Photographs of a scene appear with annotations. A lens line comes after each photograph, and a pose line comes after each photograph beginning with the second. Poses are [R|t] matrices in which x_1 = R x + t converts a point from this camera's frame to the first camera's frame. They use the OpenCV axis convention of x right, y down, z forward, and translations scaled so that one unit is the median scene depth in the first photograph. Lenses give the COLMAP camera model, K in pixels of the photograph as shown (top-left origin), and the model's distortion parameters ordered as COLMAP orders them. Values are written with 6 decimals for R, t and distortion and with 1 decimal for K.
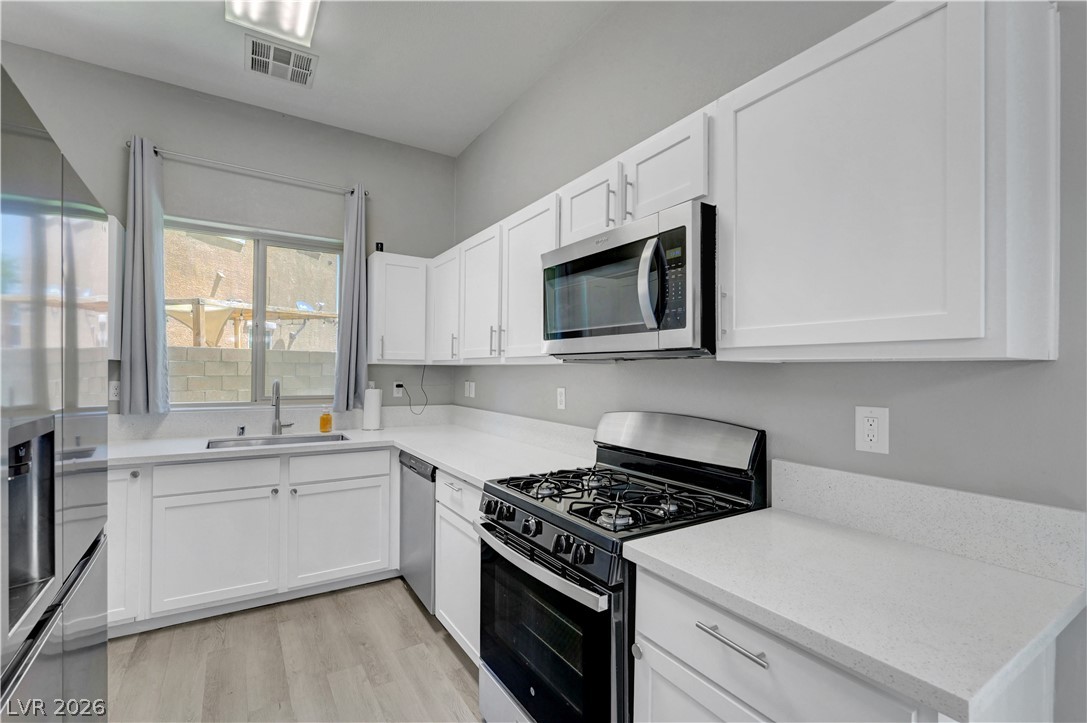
lens RADIAL K [[479.0, 0, 521.9], [0, 479.0, 365.8], [0, 0, 1]] dist [-0.000141, 0.000203]
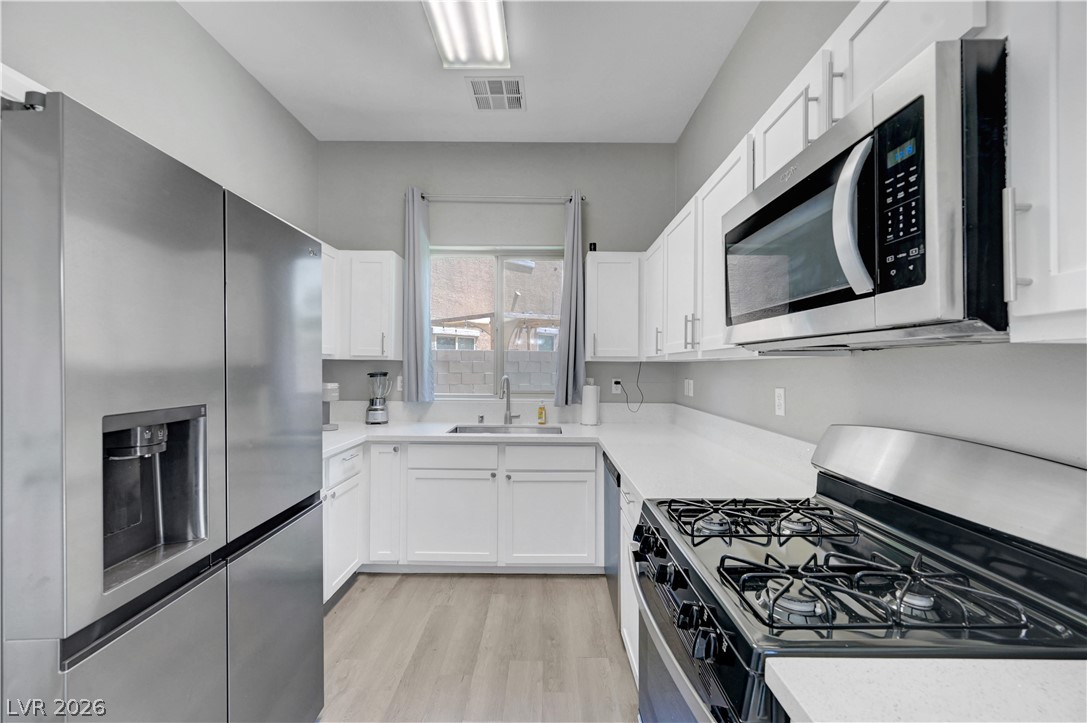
lens RADIAL K [[435.2, 0, 543.2], [0, 435.2, 364.5], [0, 0, 1]] dist [0.002463, 0.000314]
pose [[0.855325, -0.008414, -0.518024, 0.115436], [0.009241, 0.999957, -0.000984, 0.004056], [0.518010, -0.003945, 0.855366, 0.181136]]
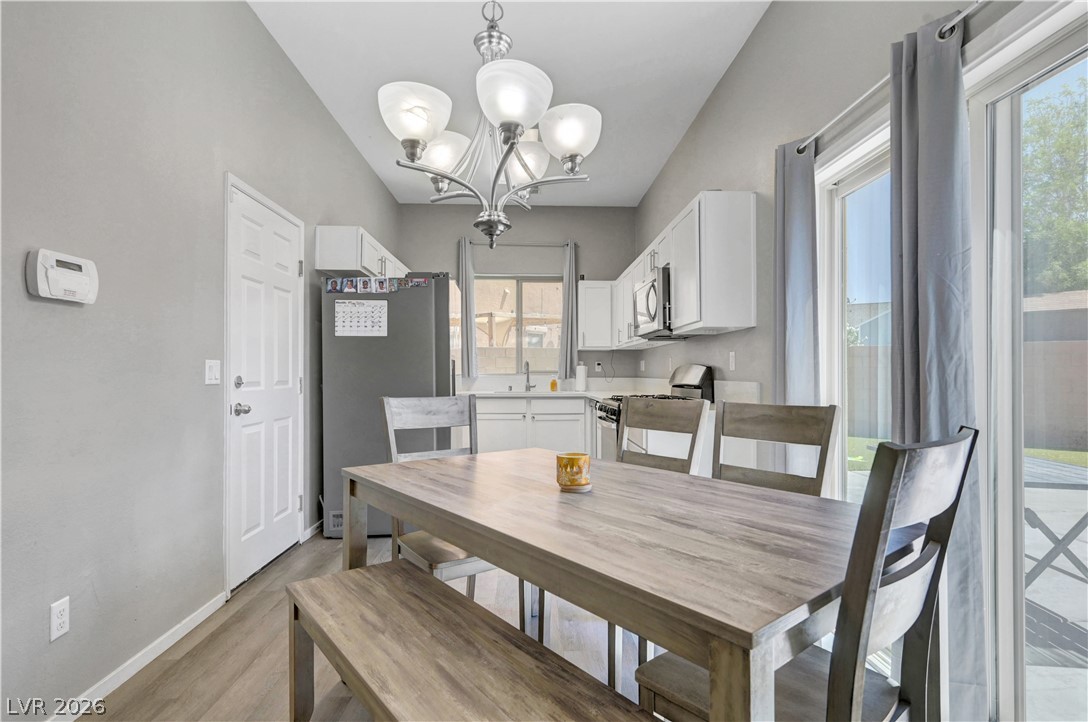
lens RADIAL K [[545.7, 0, 546.2], [0, 545.7, 363.4], [0, 0, 1]] dist [0.002584, 0.001222]
pose [[0.877583, -0.019689, -0.479021, 0.586144], [0.015044, 0.999795, -0.013534, 0.081384], [0.479189, 0.004671, 0.877699, -0.834790]]
